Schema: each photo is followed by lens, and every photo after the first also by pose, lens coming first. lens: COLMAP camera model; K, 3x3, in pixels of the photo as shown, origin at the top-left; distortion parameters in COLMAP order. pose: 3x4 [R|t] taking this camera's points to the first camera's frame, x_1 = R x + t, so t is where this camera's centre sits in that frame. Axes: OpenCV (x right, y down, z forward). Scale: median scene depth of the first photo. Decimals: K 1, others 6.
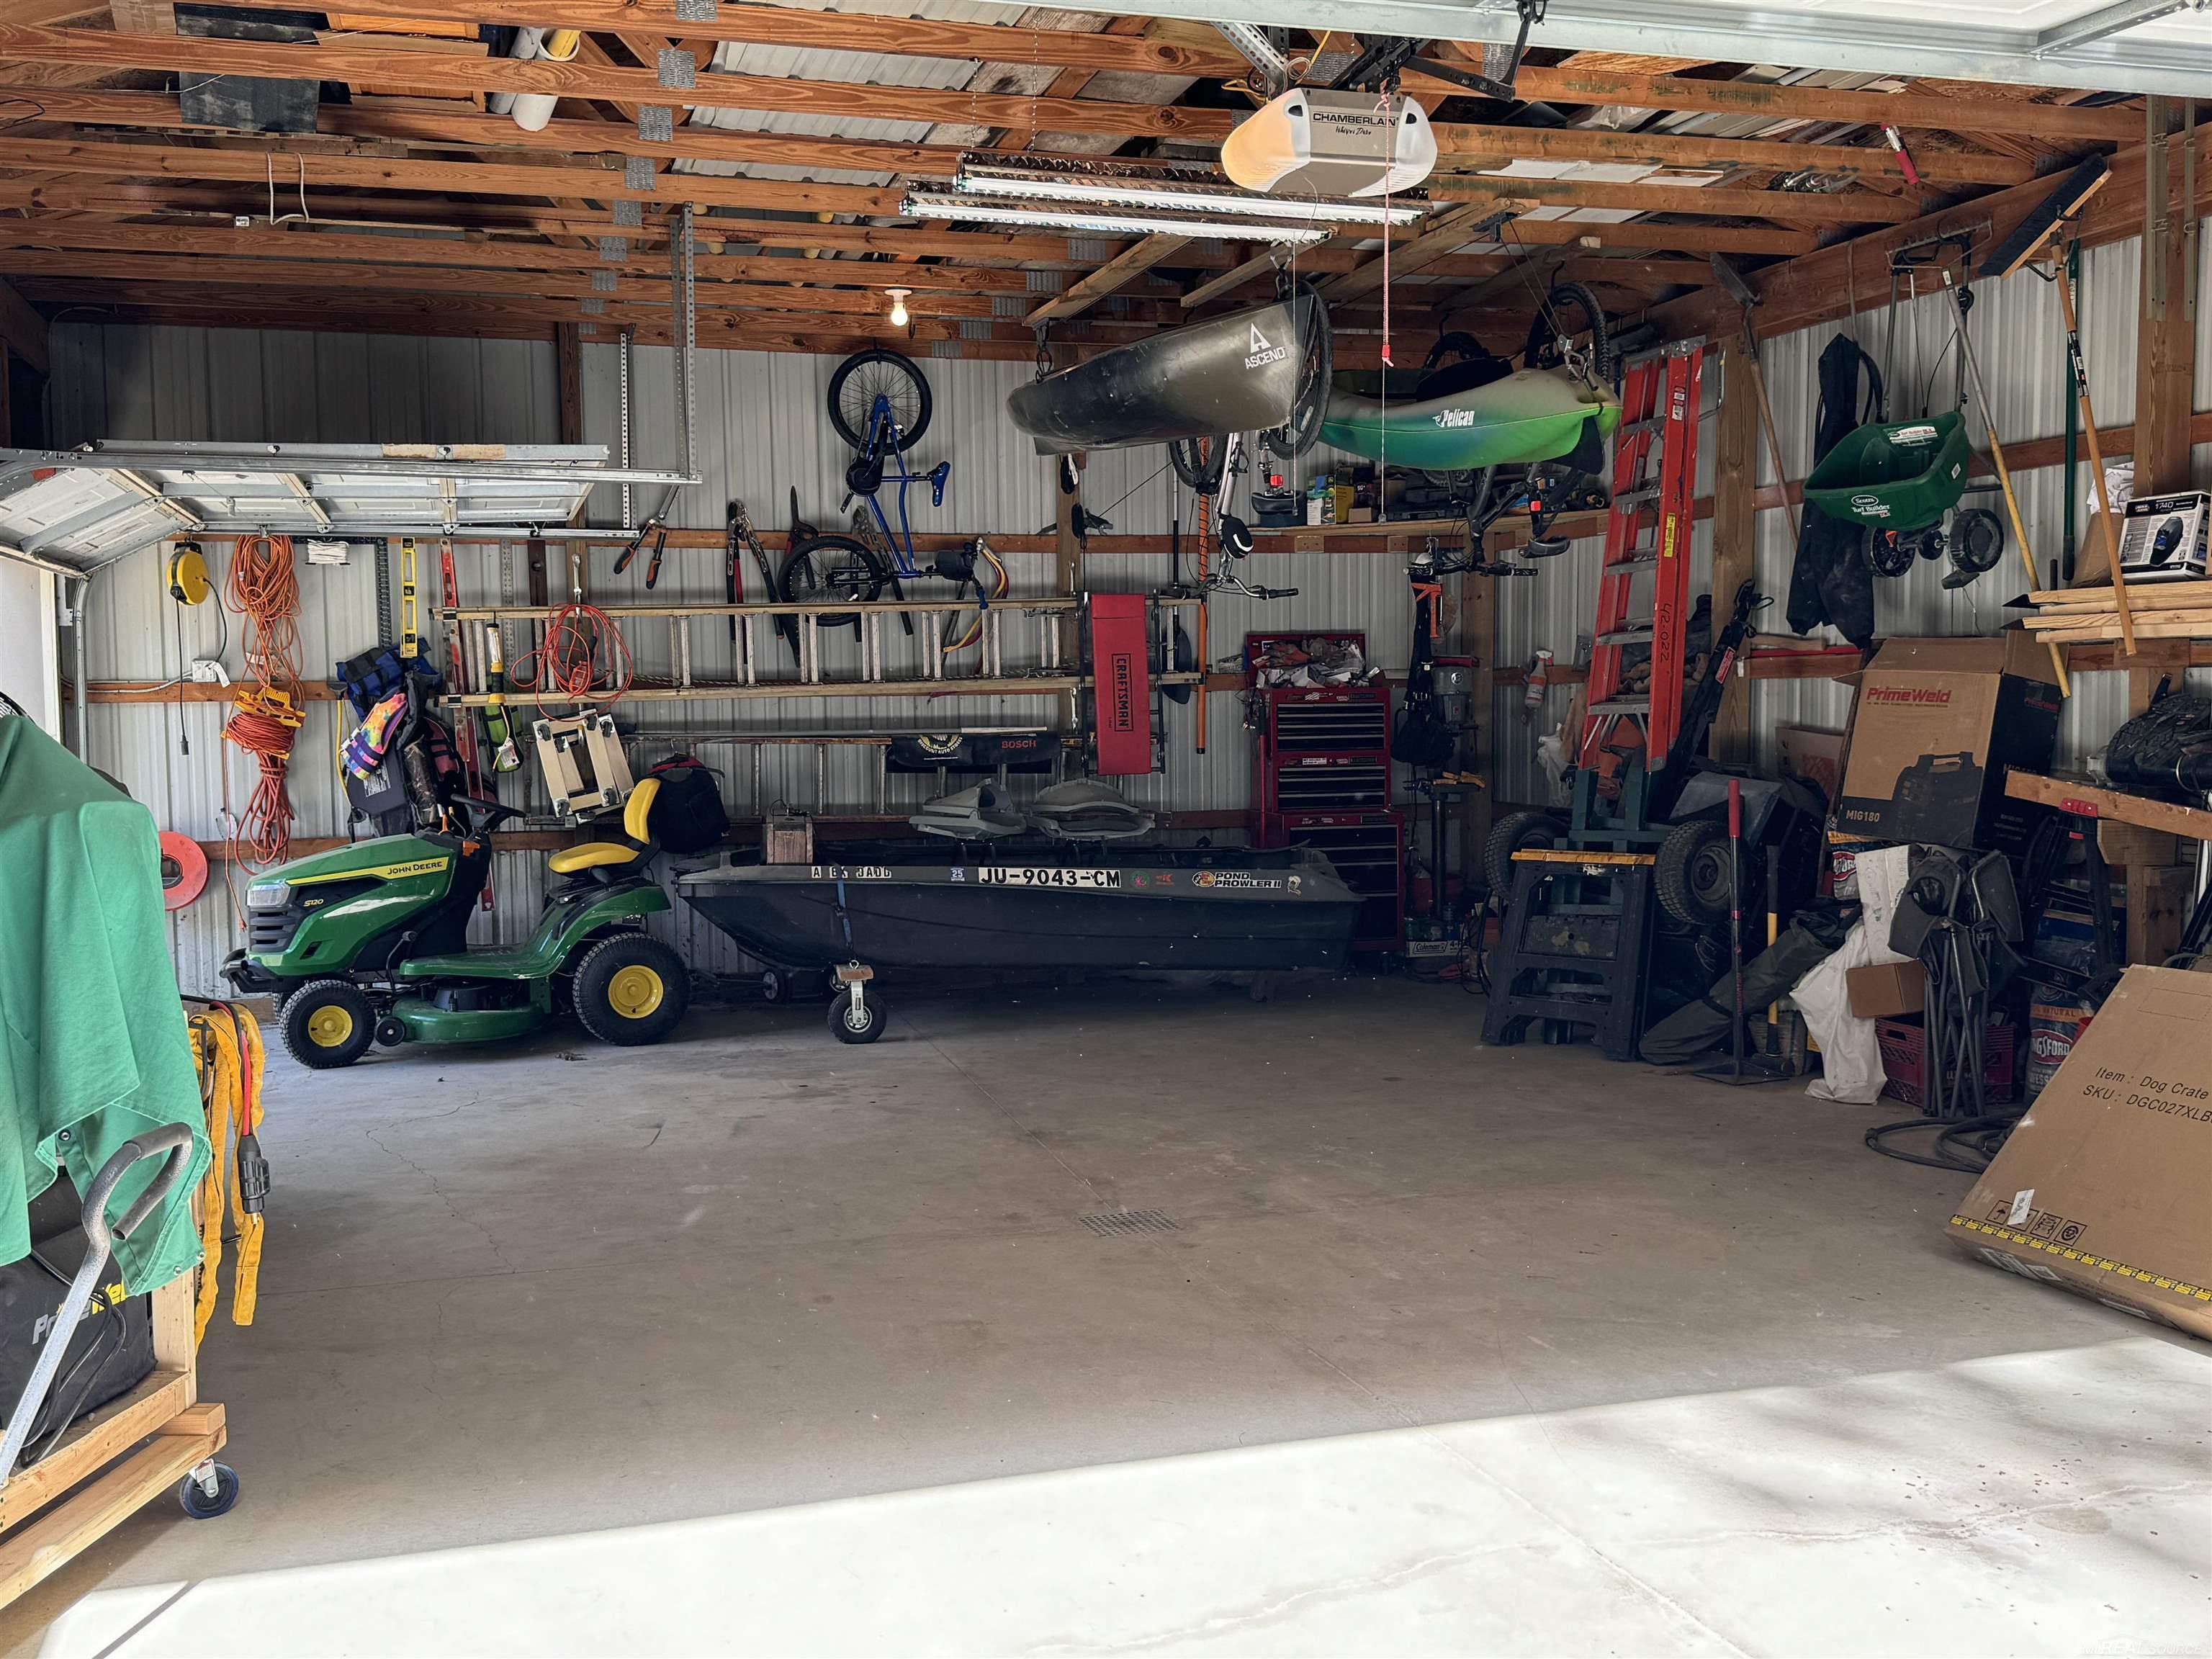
lens RADIAL K [[2117.9, 0, 1101.4], [0, 2117.9, 848.3], [0, 0, 1]] dist [-0.000284, 0.000000]
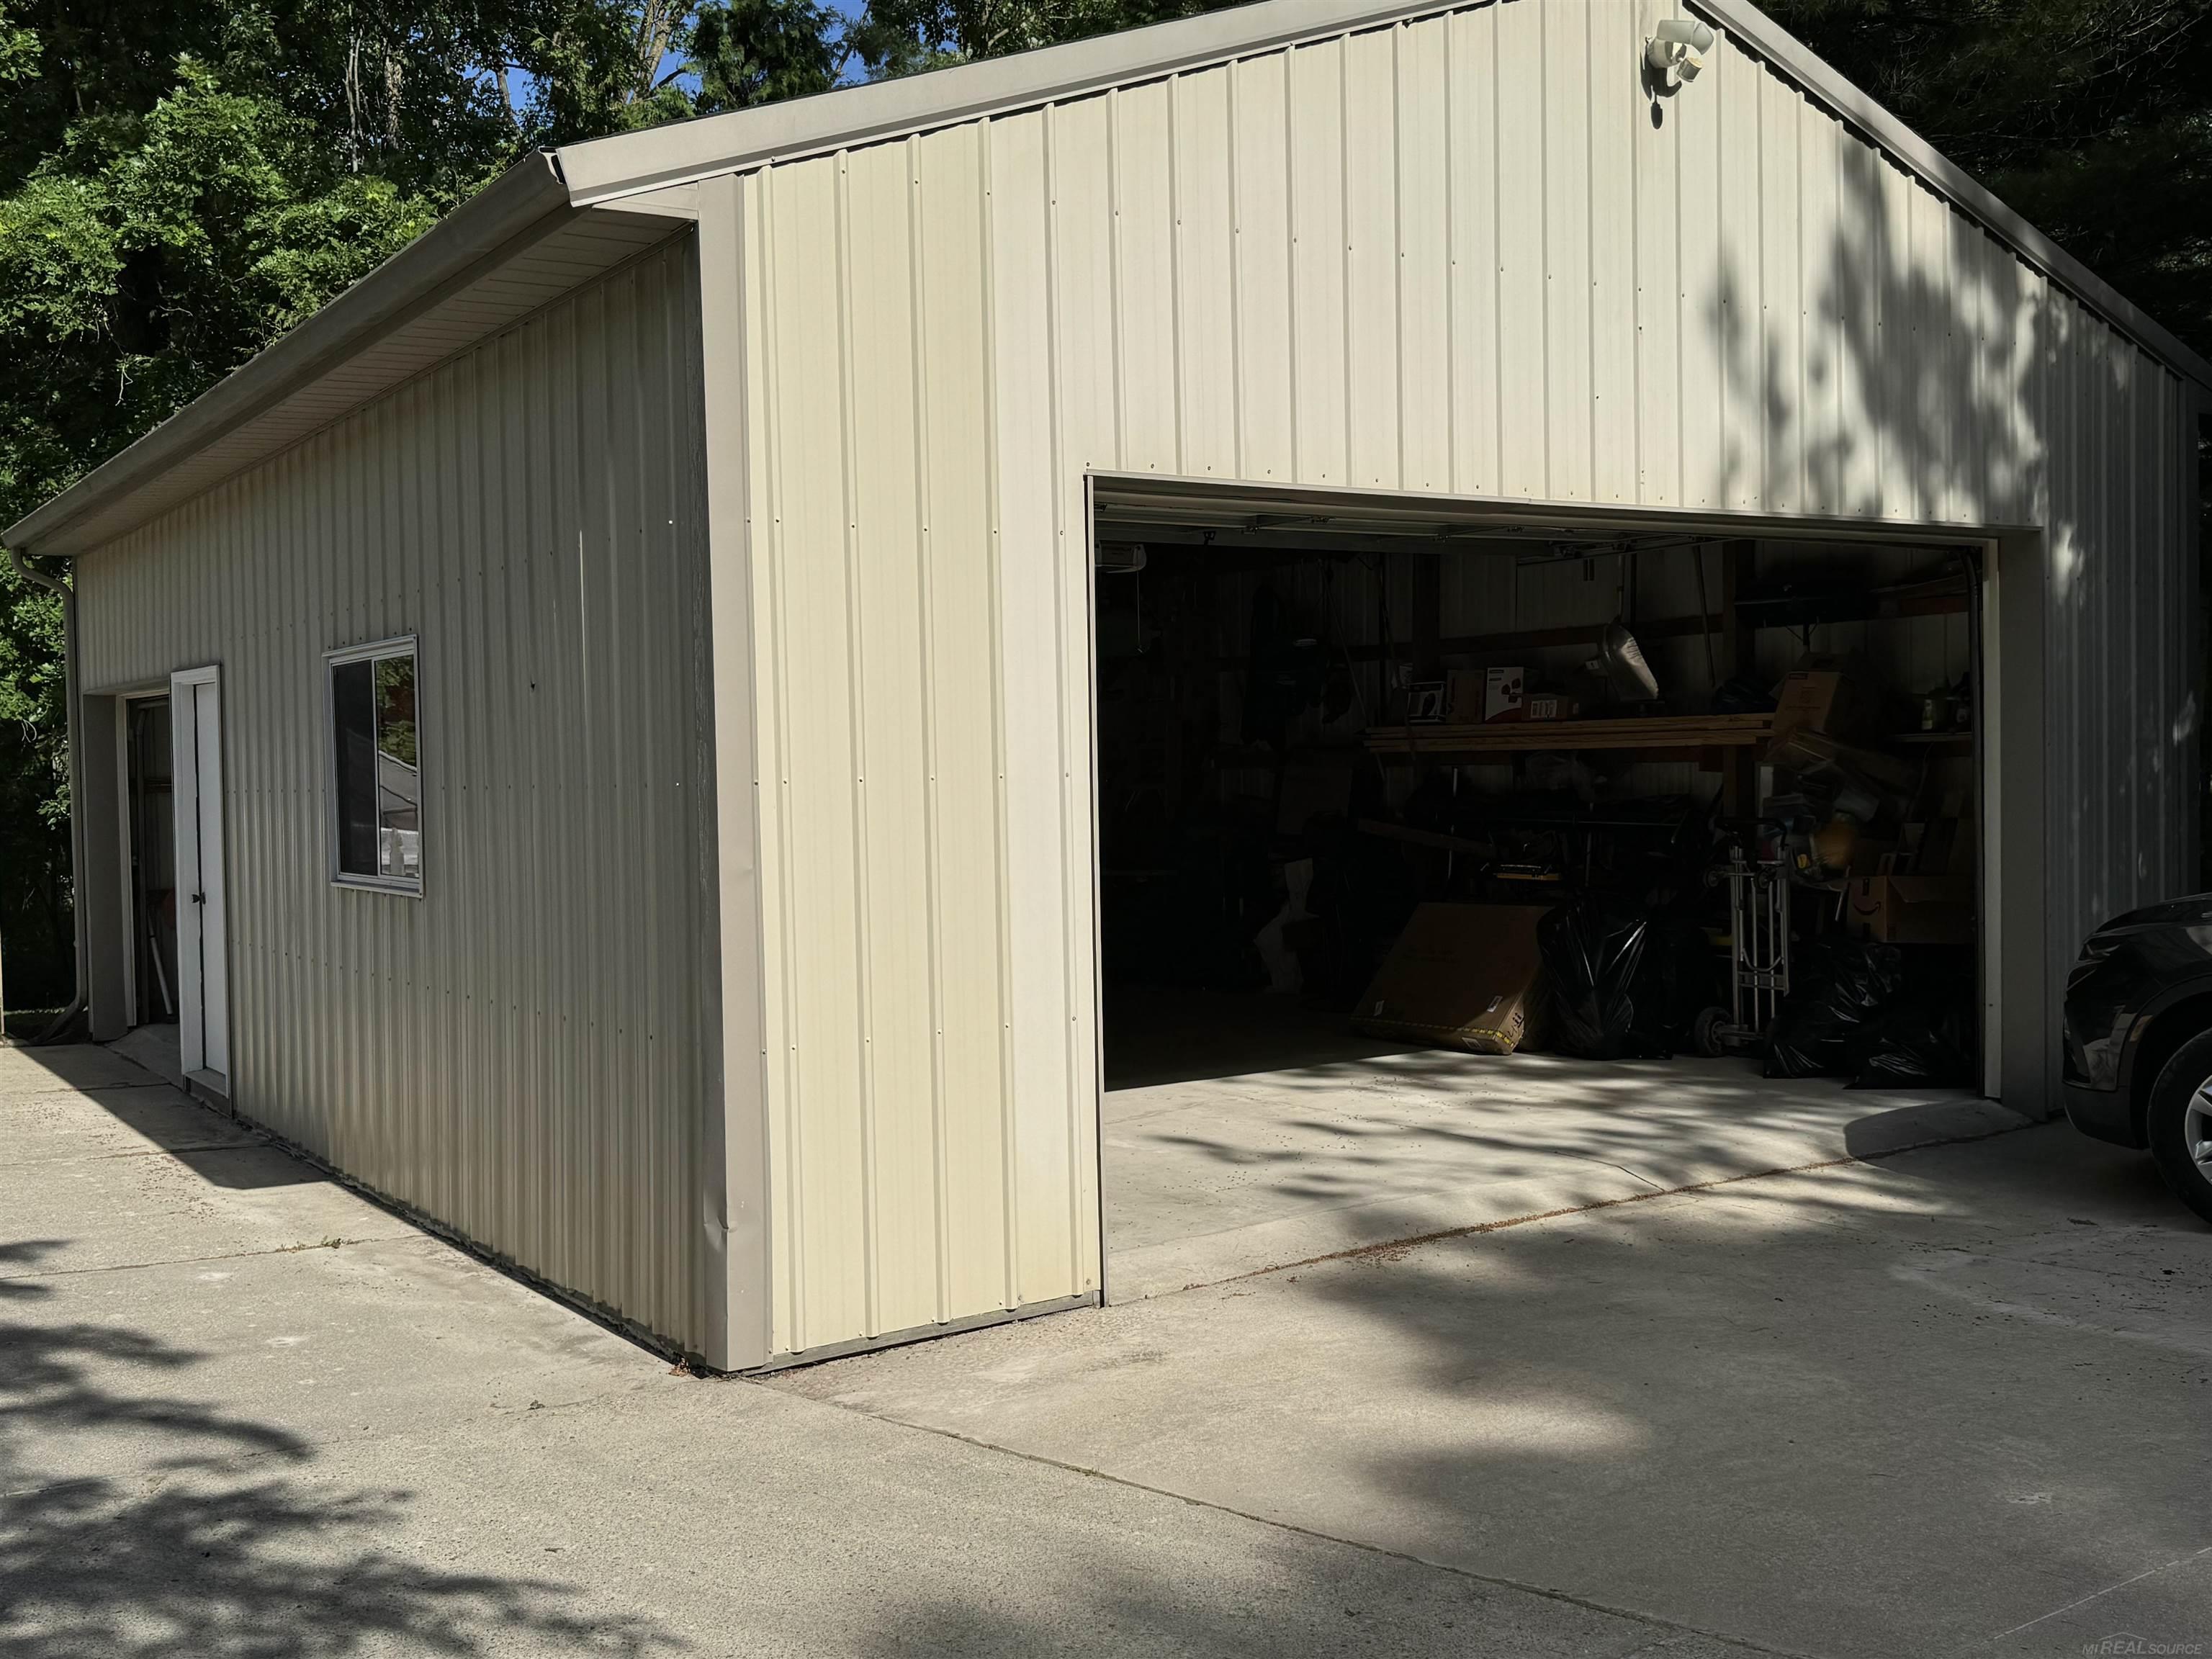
lens RADIAL K [[2117.9, 0, 1107.0], [0, 2117.9, 819.7], [0, 0, 1]] dist [-0.000284, 0.000000]
pose [[0.952273, -0.013099, 0.304968, -0.384032], [0.025644, 0.998980, -0.037166, 0.030405], [-0.304170, 0.043213, 0.951637, -0.779352]]
